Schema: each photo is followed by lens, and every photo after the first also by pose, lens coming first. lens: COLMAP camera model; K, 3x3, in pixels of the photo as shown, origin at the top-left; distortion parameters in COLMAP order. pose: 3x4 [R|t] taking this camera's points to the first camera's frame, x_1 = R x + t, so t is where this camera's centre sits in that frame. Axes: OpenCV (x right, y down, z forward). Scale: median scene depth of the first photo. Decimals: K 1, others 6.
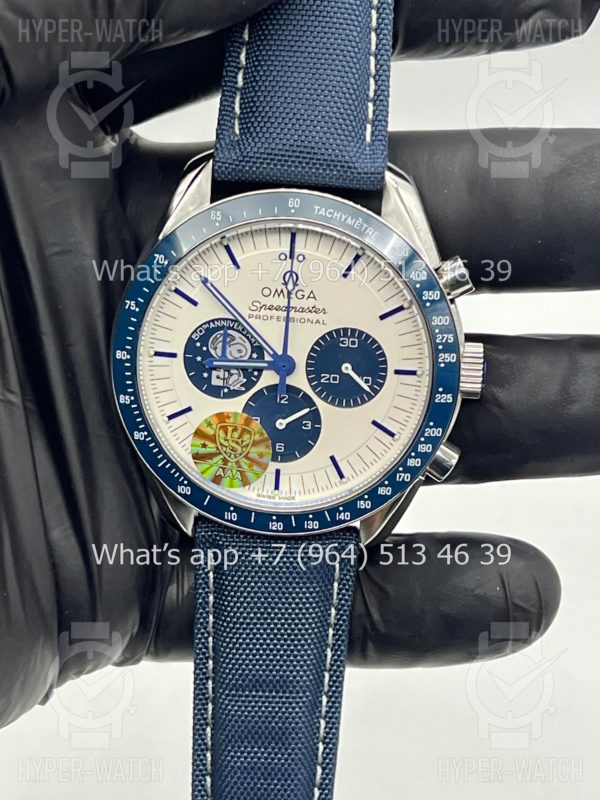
lens RADIAL K [[1760.0, 0, 276.7], [0, 1760.0, 371.0], [0, 0, 1]] dist [0.141124, 0.090302]
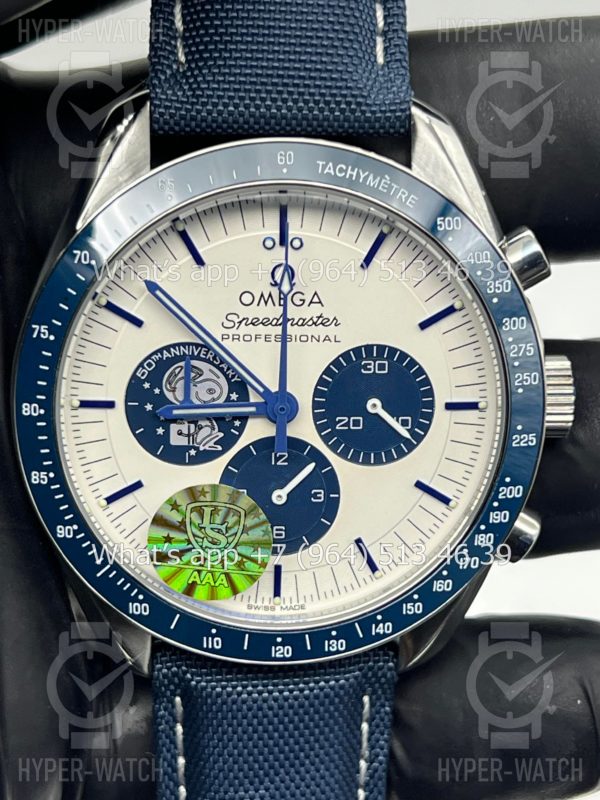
lens RADIAL K [[1786.7, 0, 274.6], [0, 1786.7, 401.4], [0, 0, 1]] dist [0.186391, 0.424853]
pose [[0.990328, -0.069776, 0.119928, -0.077942], [0.071251, 0.997426, -0.008046, -0.000438], [-0.119058, 0.016513, 0.992750, 0.334163]]
